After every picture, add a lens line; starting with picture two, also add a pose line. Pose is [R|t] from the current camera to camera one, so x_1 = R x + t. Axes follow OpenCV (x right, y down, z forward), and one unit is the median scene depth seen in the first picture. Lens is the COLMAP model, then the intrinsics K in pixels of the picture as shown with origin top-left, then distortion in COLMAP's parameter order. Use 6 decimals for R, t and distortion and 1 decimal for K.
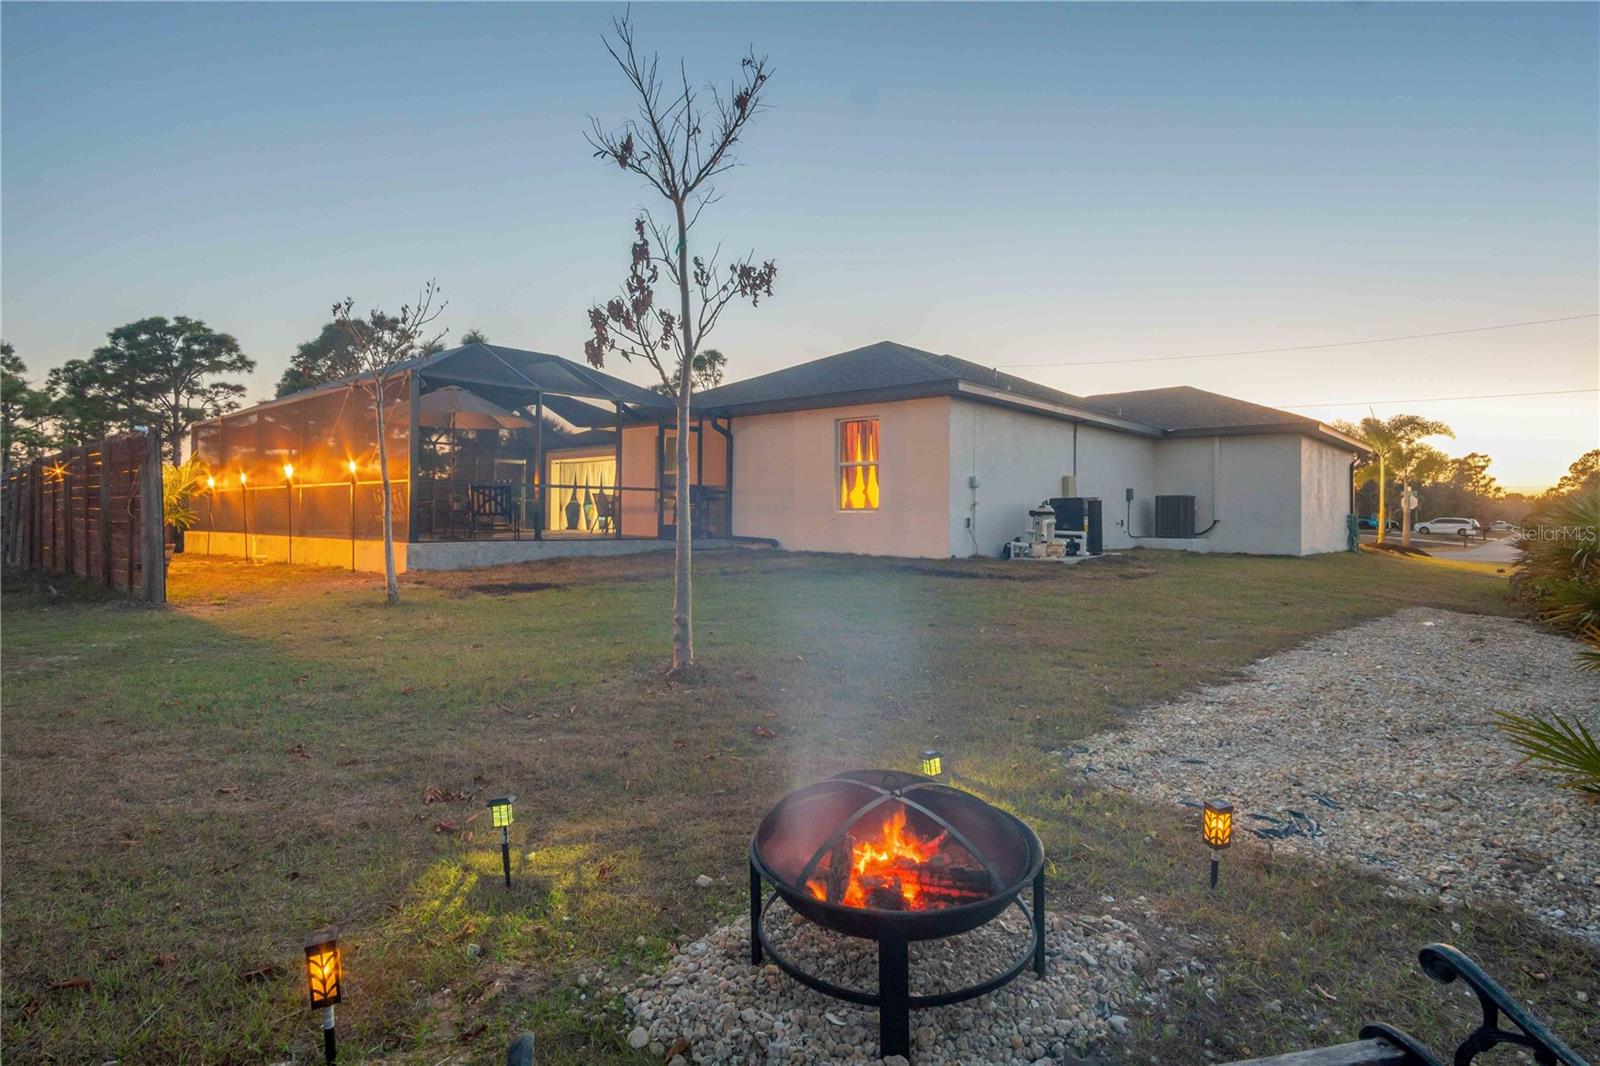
lens RADIAL K [[832.3, 0, 768.6], [0, 832.3, 514.2], [0, 0, 1]] dist [-0.001469, 0.000397]
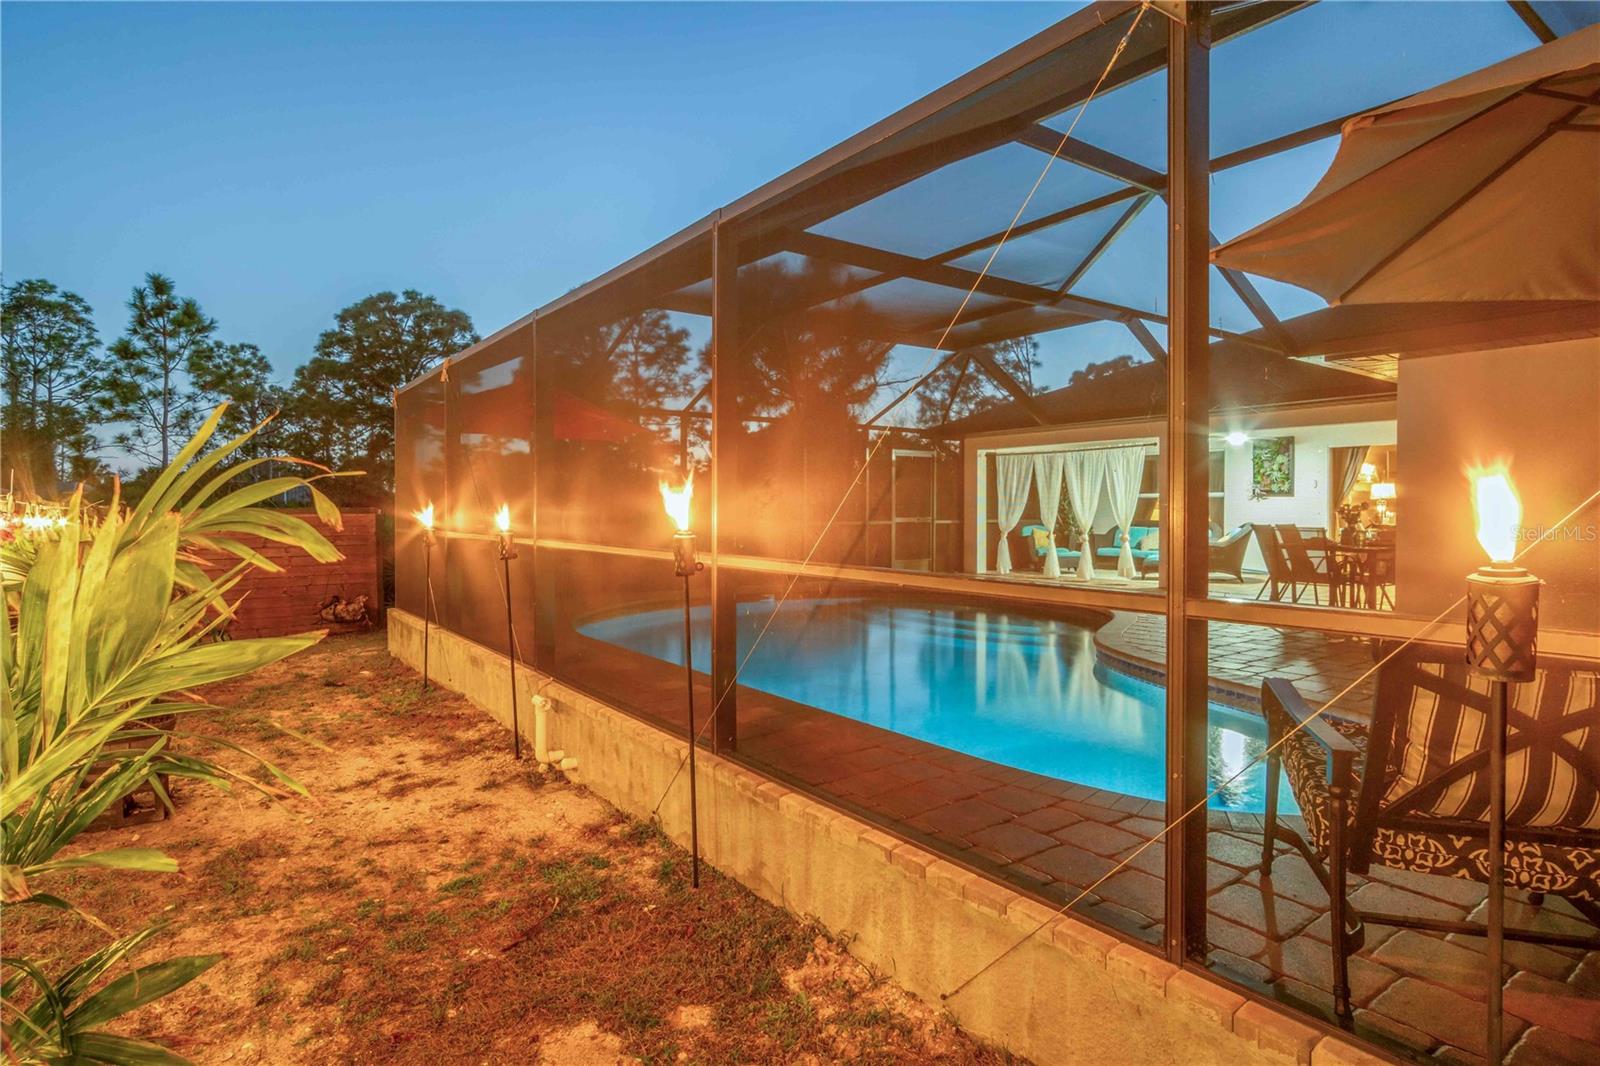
lens RADIAL K [[859.6, 0, 800.6], [0, 859.6, 525.6], [0, 0, 1]] dist [-0.004577, -0.000218]
pose [[0.979225, -0.006064, -0.202686, -0.144422], [0.010908, 0.999681, 0.022793, -0.015268], [0.202483, -0.024531, 0.978978, 0.222736]]
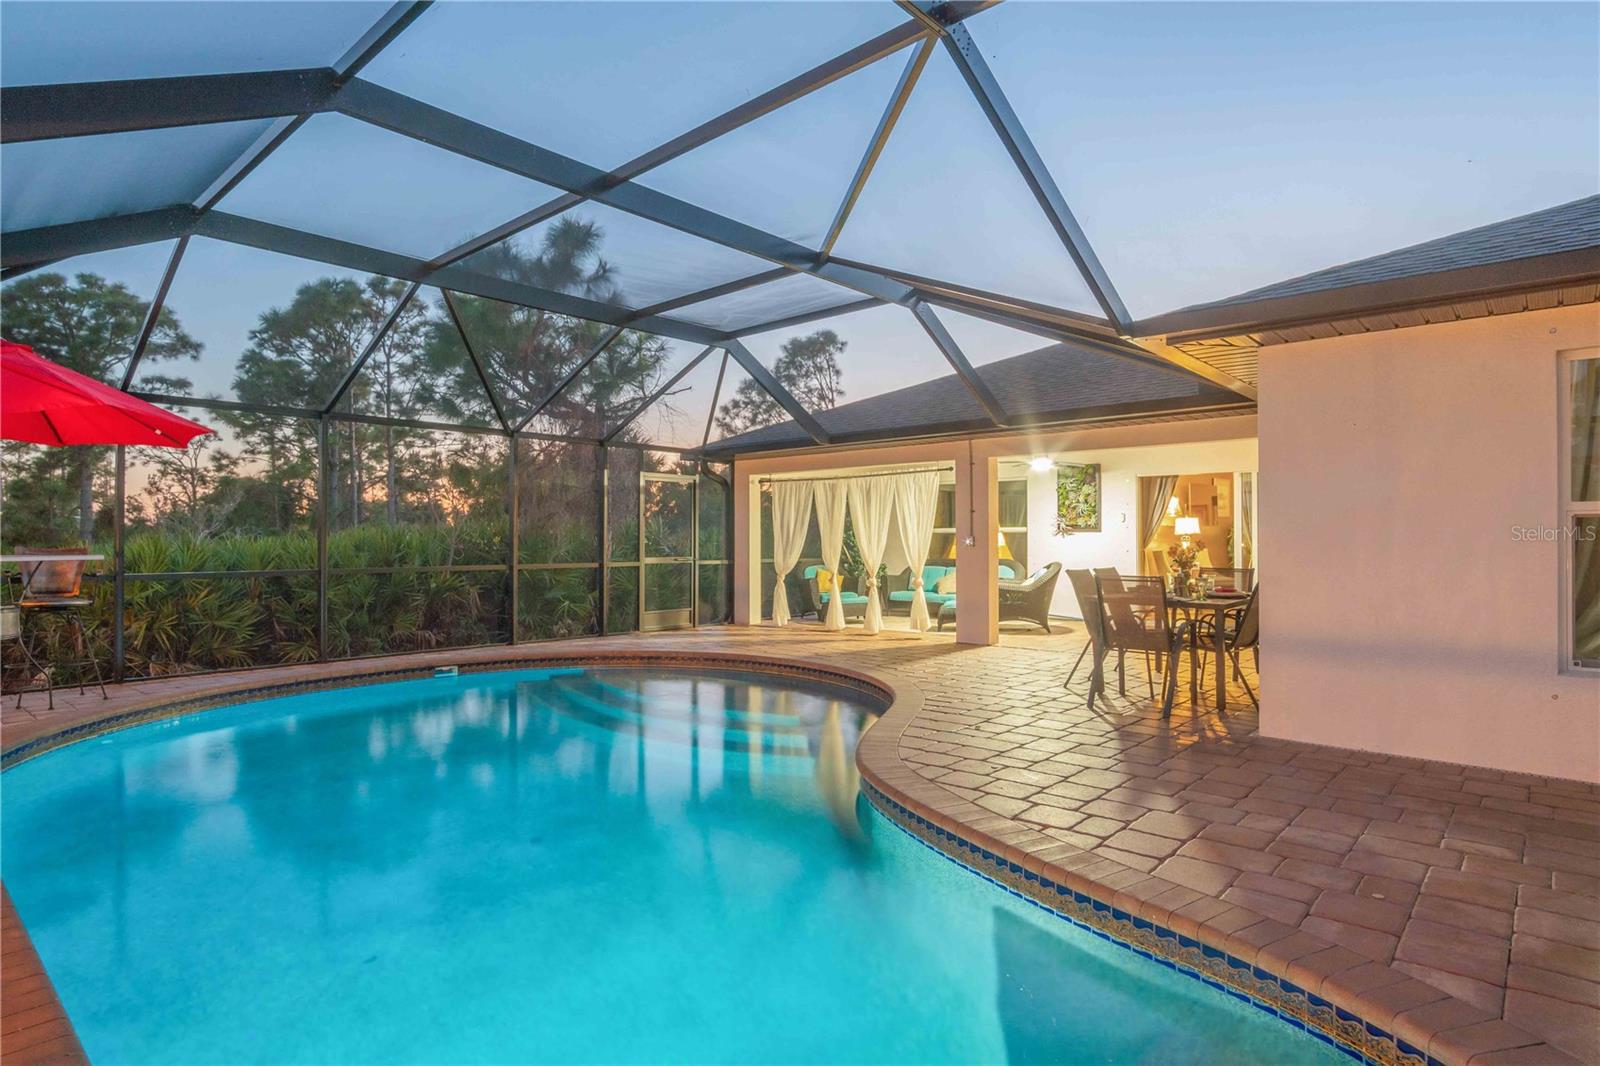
lens RADIAL K [[874.6, 0, 800.0], [0, 874.6, 533.0], [0, 0, 1]] dist [-0.002481, 0.000263]
pose [[0.999910, -0.010608, 0.008159, -0.131198], [0.010648, 0.999931, -0.004863, -0.016064], [-0.008107, 0.004950, 0.999955, 0.282207]]
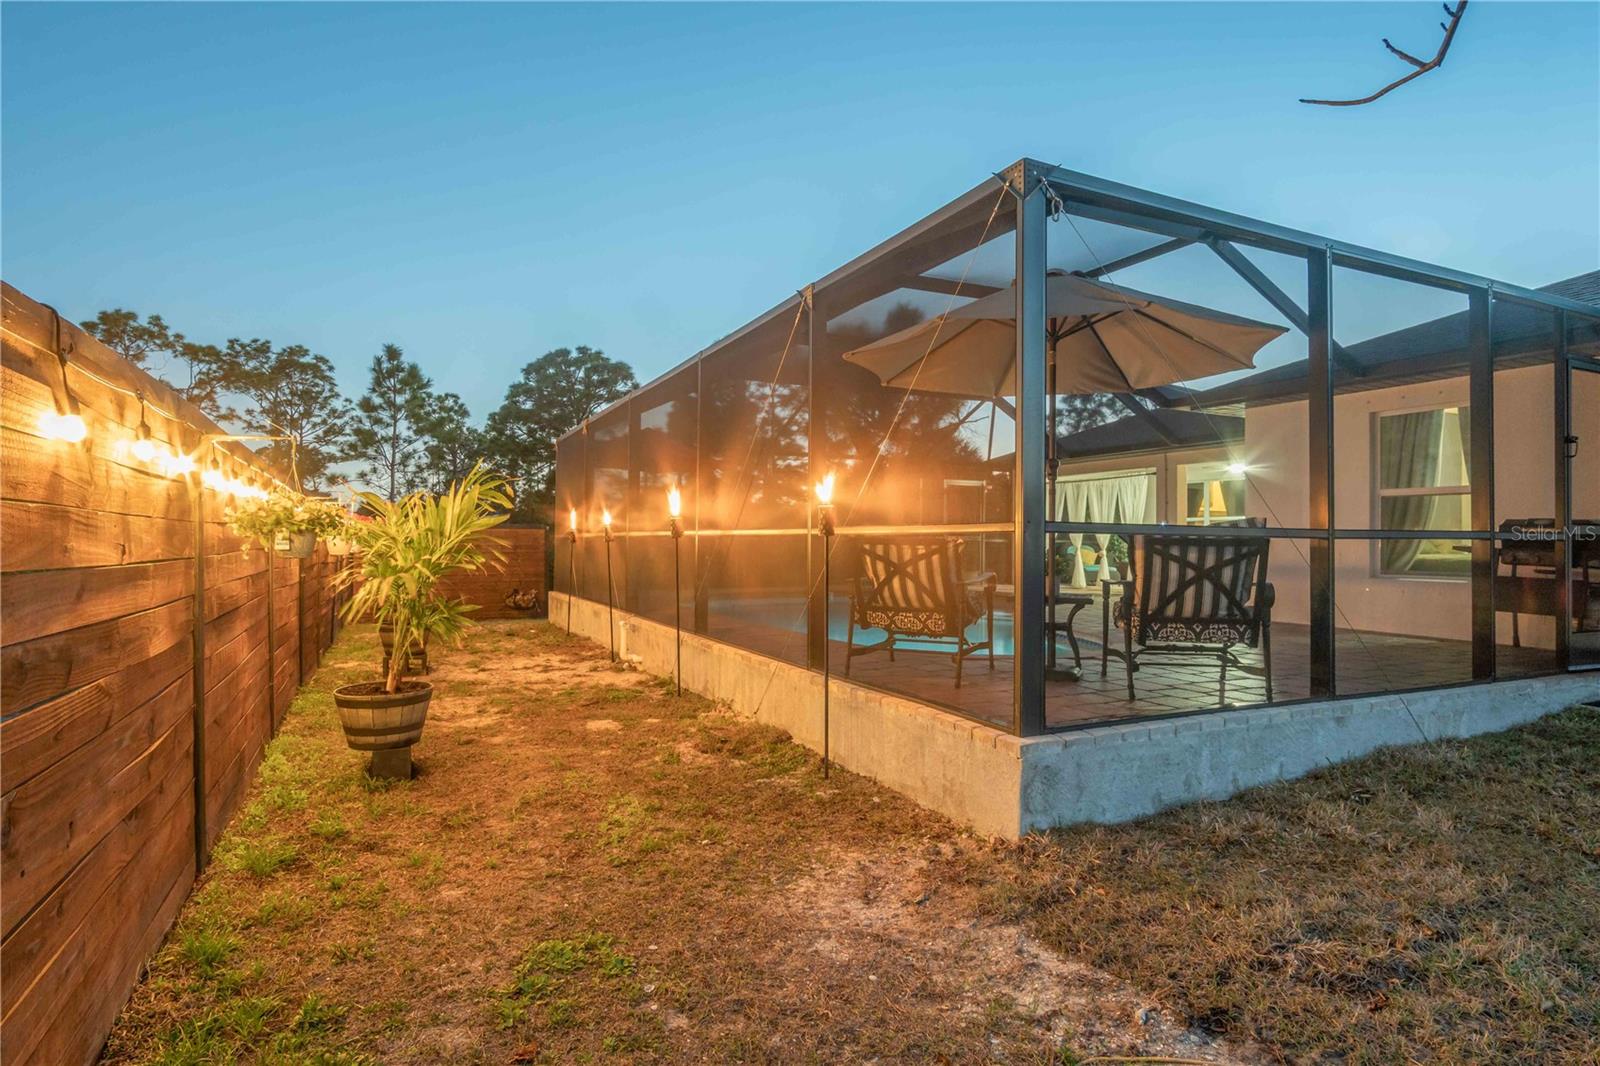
lens RADIAL K [[859.6, 0, 800.6], [0, 859.6, 525.6], [0, 0, 1]] dist [-0.004577, -0.000218]
pose [[0.927544, -0.009235, -0.373599, -0.093537], [0.002756, 0.999836, -0.017872, -0.008717], [0.373703, 0.015547, 0.927418, 0.163420]]
